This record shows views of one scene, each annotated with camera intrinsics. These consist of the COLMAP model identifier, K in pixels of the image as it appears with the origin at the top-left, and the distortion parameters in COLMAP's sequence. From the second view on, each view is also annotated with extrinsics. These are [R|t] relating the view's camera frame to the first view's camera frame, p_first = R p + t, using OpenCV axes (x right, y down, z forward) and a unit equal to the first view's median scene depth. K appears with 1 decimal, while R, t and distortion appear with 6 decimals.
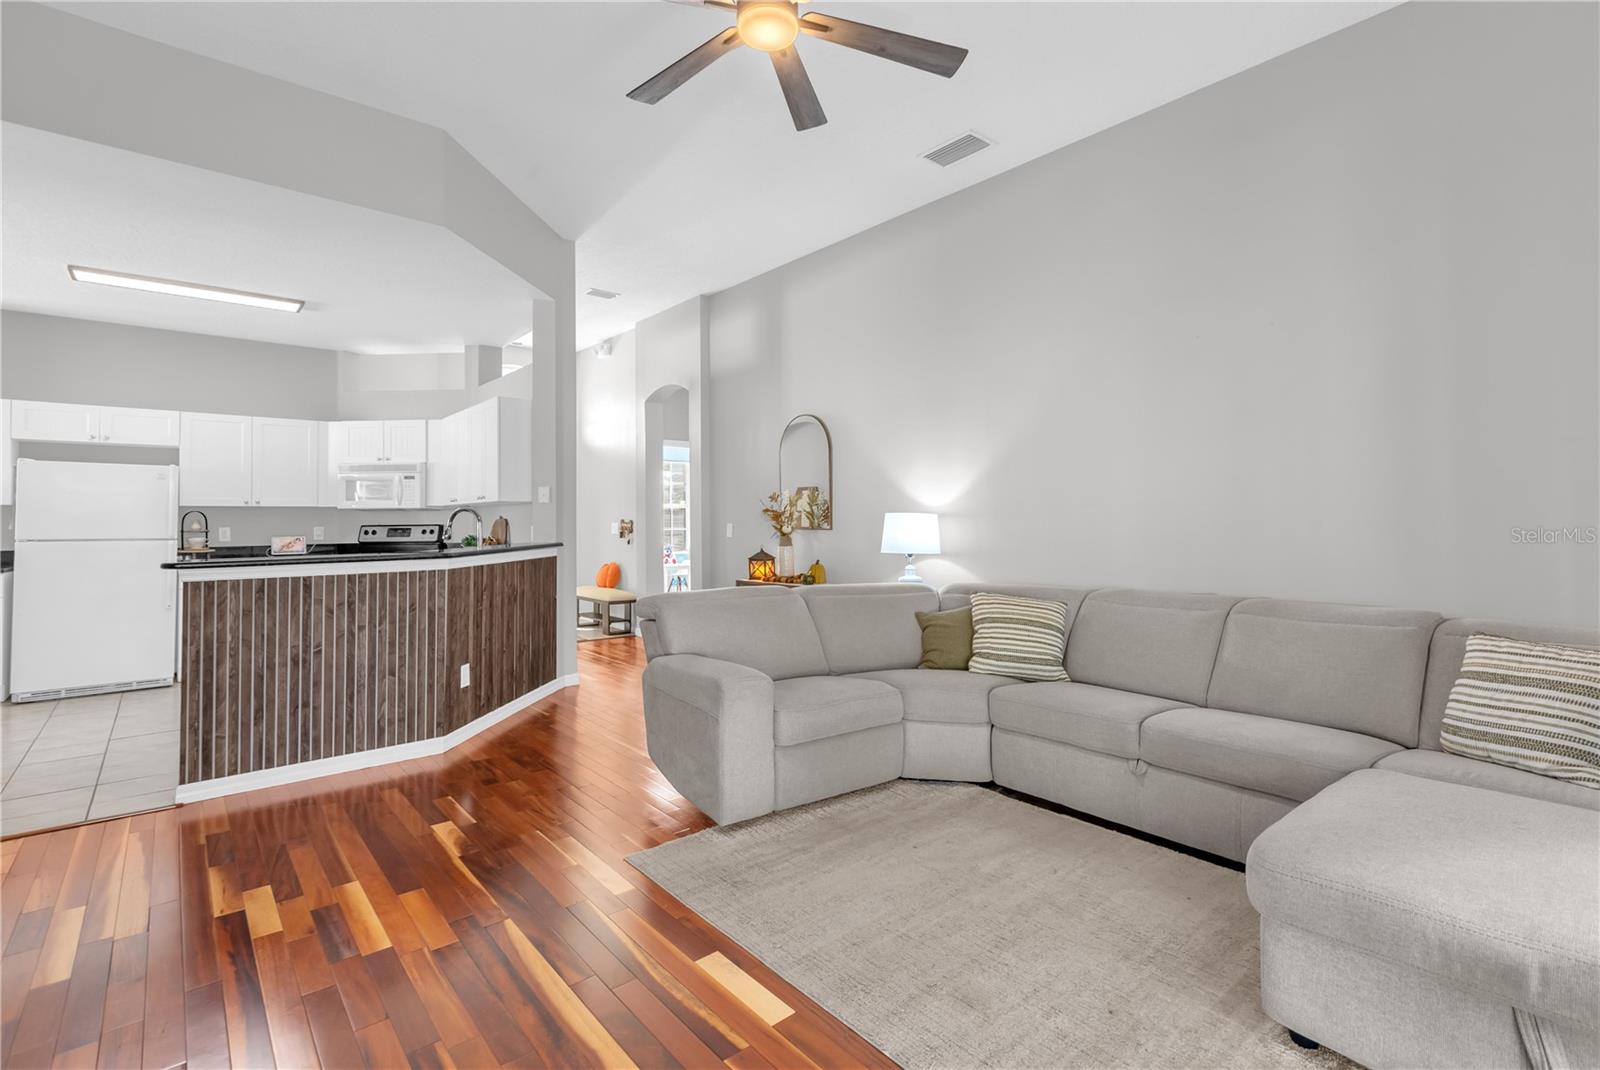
lens RADIAL K [[748.5, 0, 831.4], [0, 748.5, 504.8], [0, 0, 1]] dist [-0.000193, -0.000126]
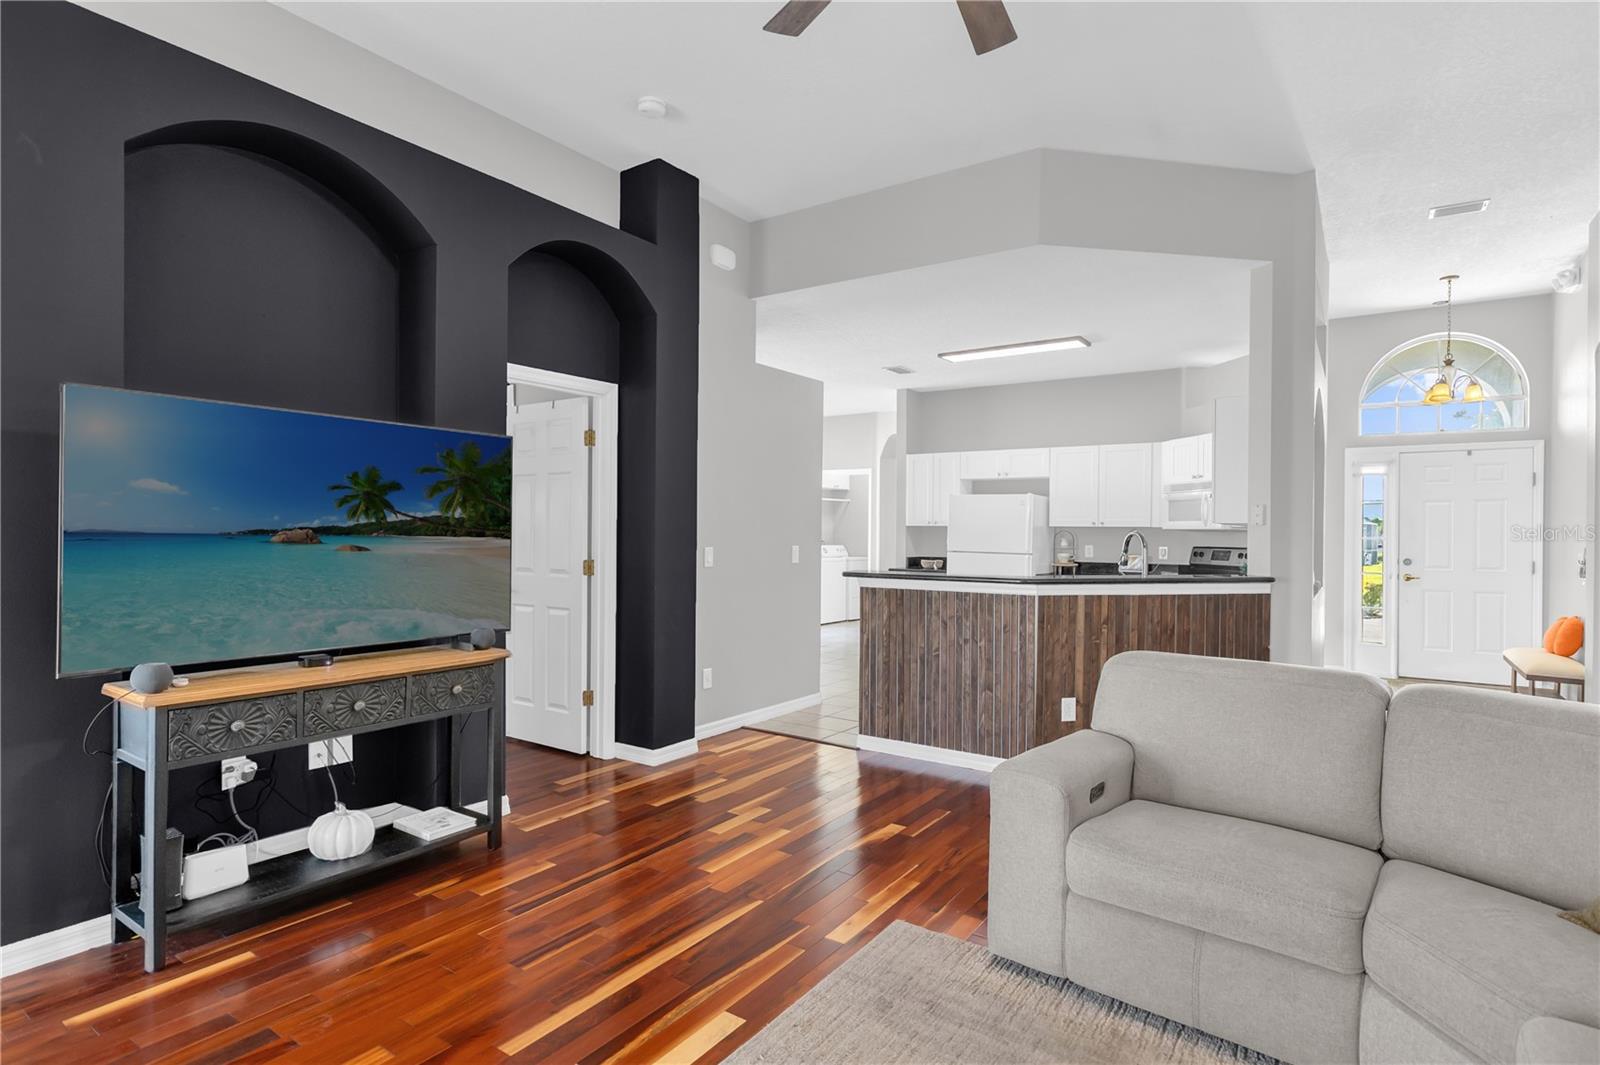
lens RADIAL K [[812.6, 0, 797.8], [0, 812.6, 538.7], [0, 0, 1]] dist [-0.000171, 0.000154]
pose [[0.244800, 0.019127, -0.969385, 0.301765], [0.006002, 0.999756, 0.021243, -0.009147], [0.969555, -0.011019, 0.244625, 0.297487]]
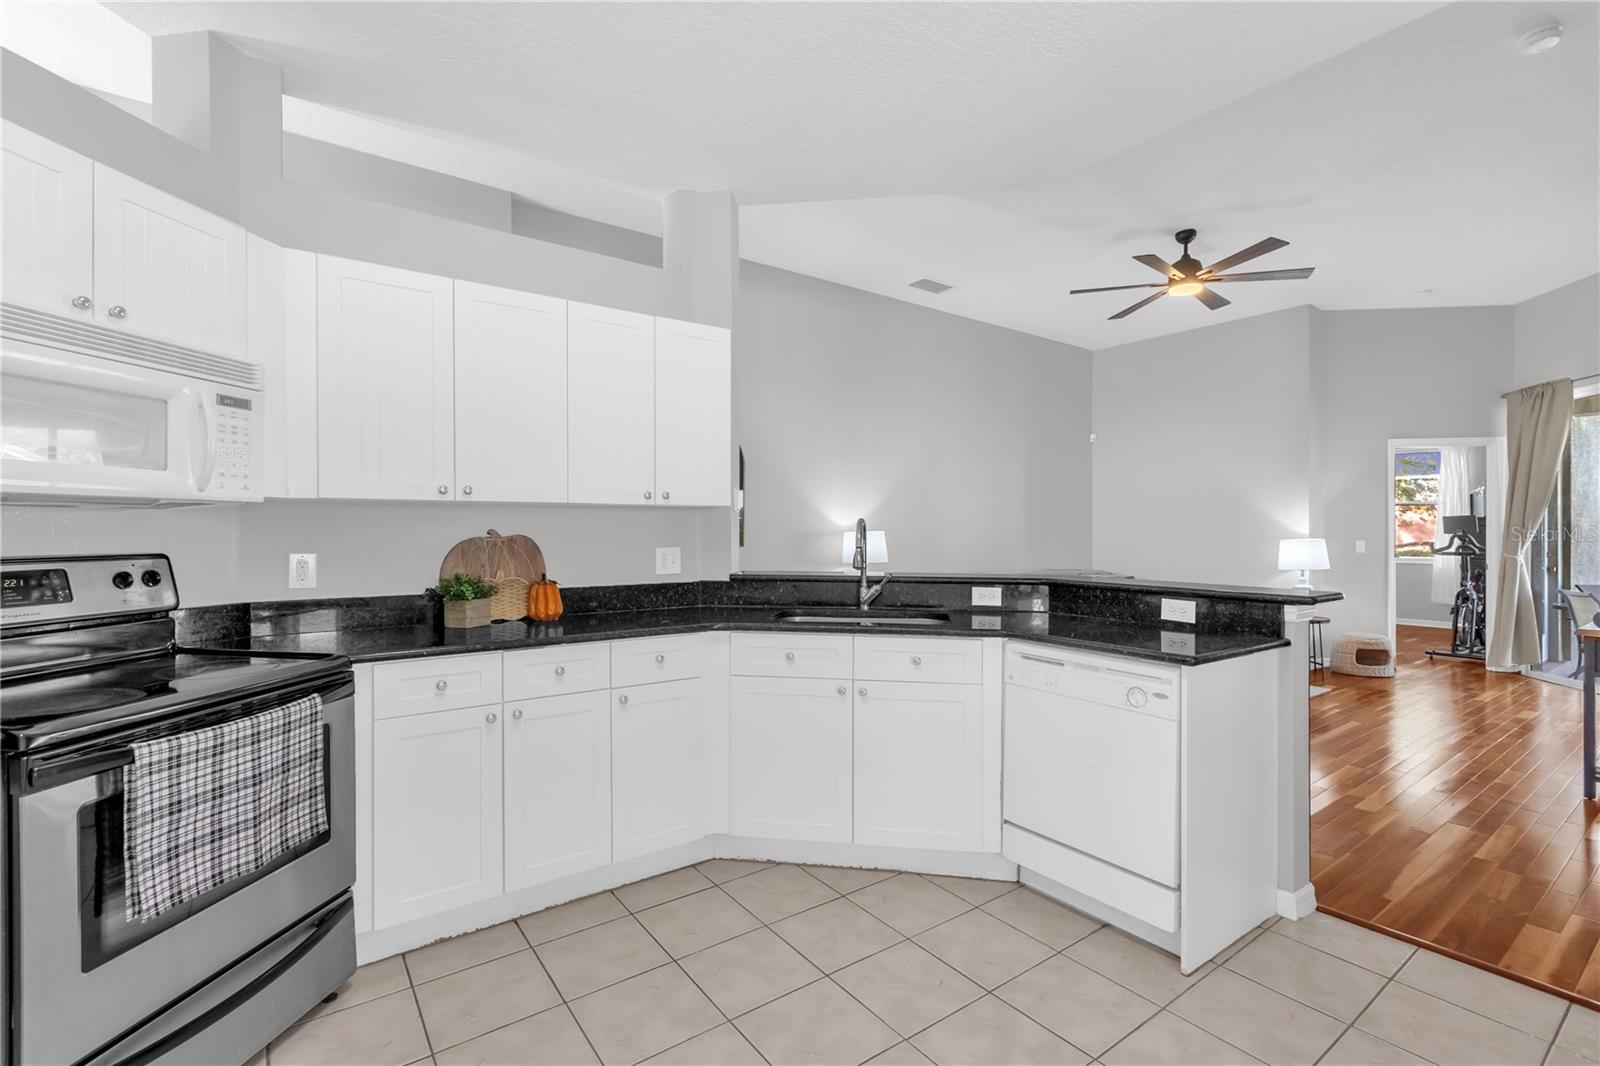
lens RADIAL K [[717.1, 0, 812.0], [0, 717.1, 530.9], [0, 0, 1]] dist [0.000466, 0.000519]
pose [[0.084955, 0.008033, 0.996352, -0.934106], [-0.021657, 0.999746, -0.006214, 0.014724], [-0.996149, -0.021050, 0.085108, 0.820840]]
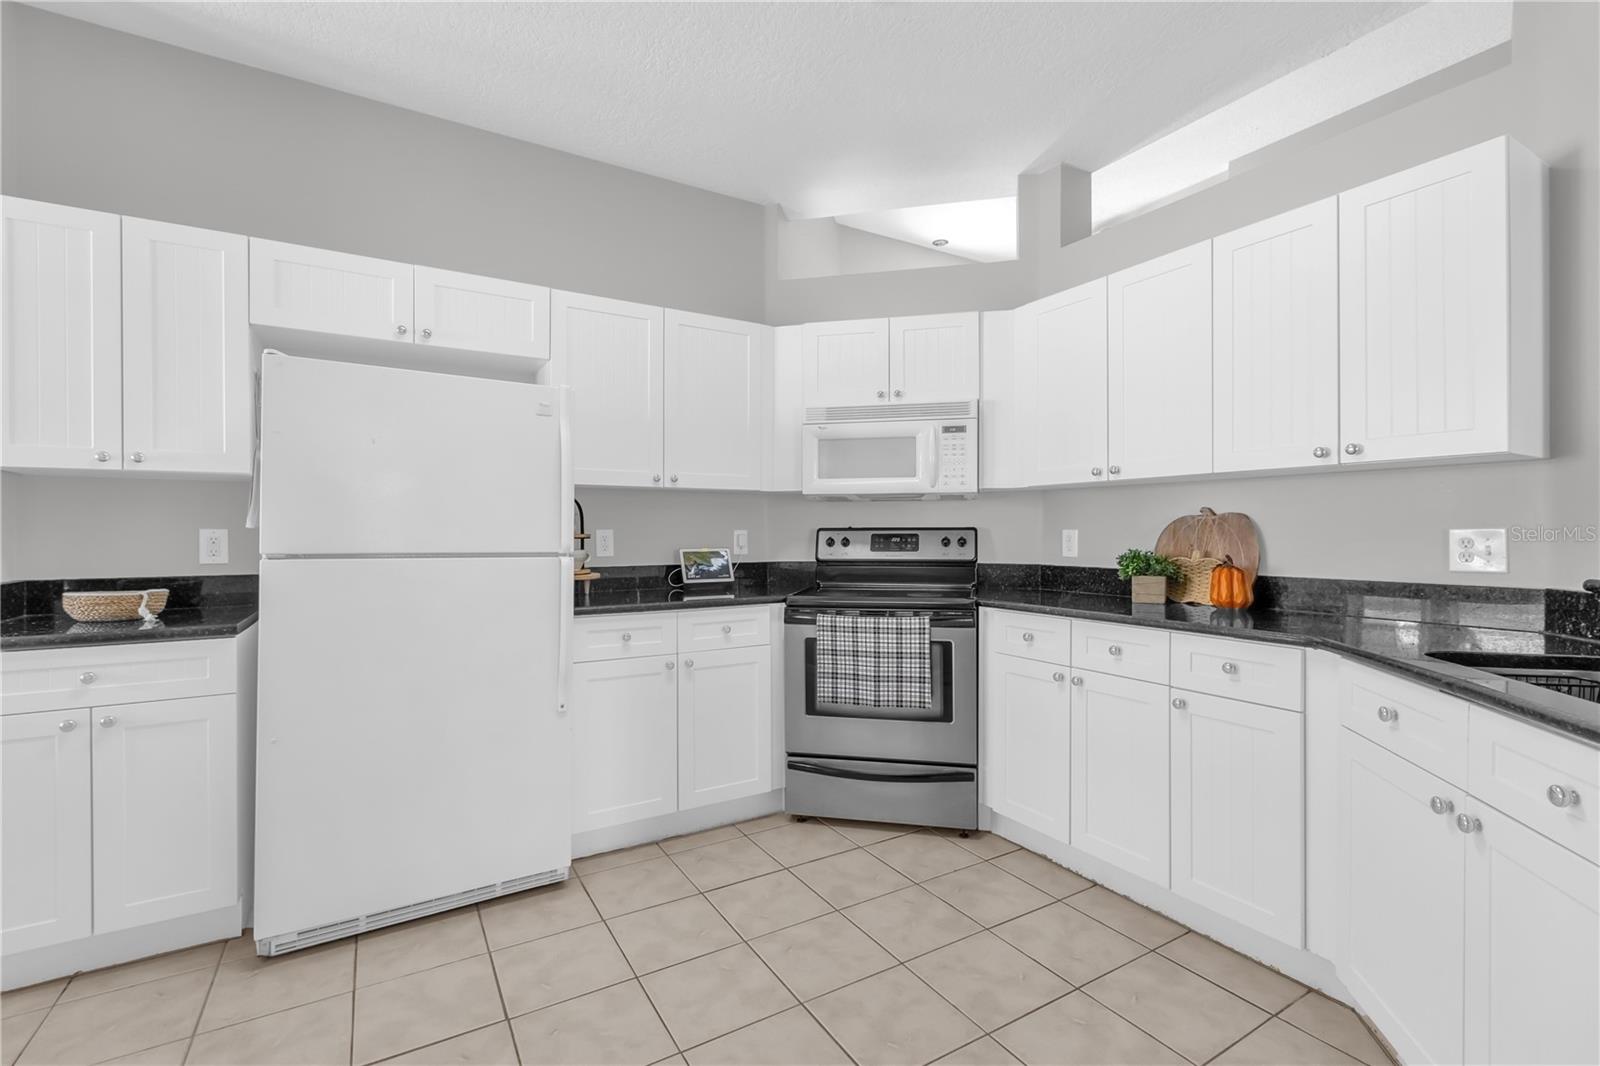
lens RADIAL K [[717.1, 0, 812.0], [0, 717.1, 530.9], [0, 0, 1]] dist [0.000466, 0.000519]
pose [[0.985415, 0.008030, -0.169978, -0.641155], [-0.004450, 0.999760, 0.021429, 0.021759], [0.170110, -0.020360, 0.985215, 0.586410]]
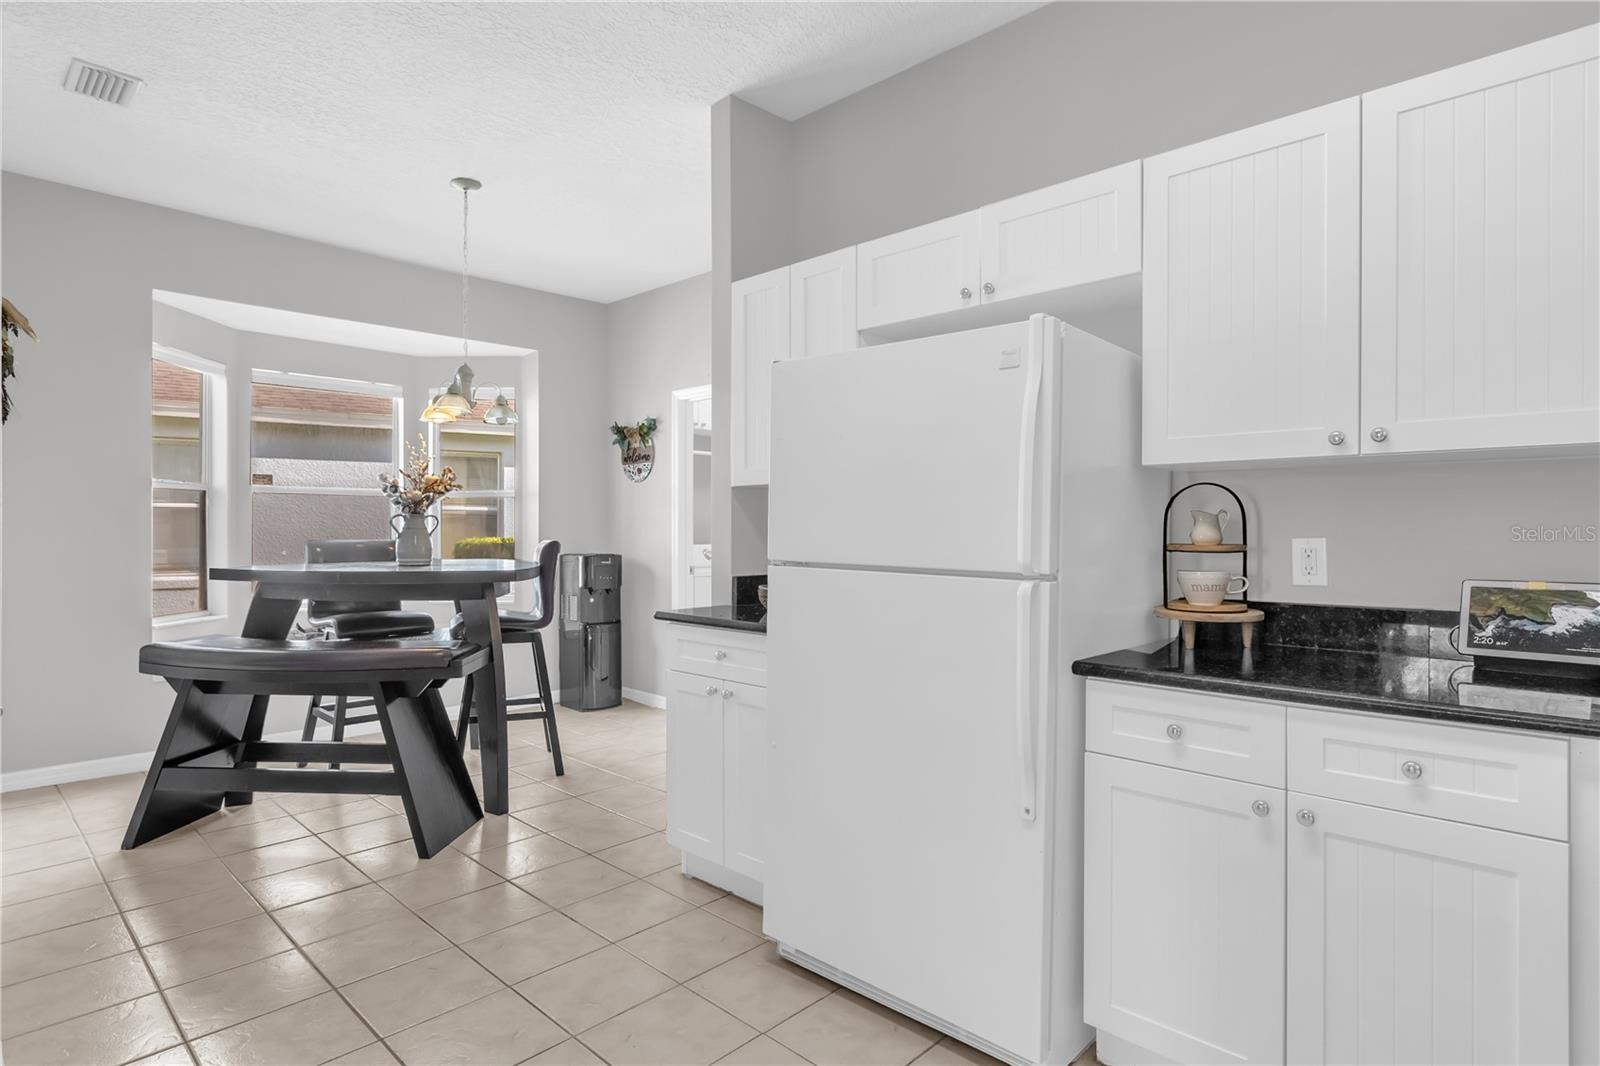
lens RADIAL K [[838.4, 0, 808.2], [0, 838.4, 535.5], [0, 0, 1]] dist [-0.000991, -0.000295]
pose [[0.093865, 0.016195, -0.995453, -0.552136], [0.016250, 0.999710, 0.017797, 0.022368], [0.995452, -0.017846, 0.093575, 0.850388]]
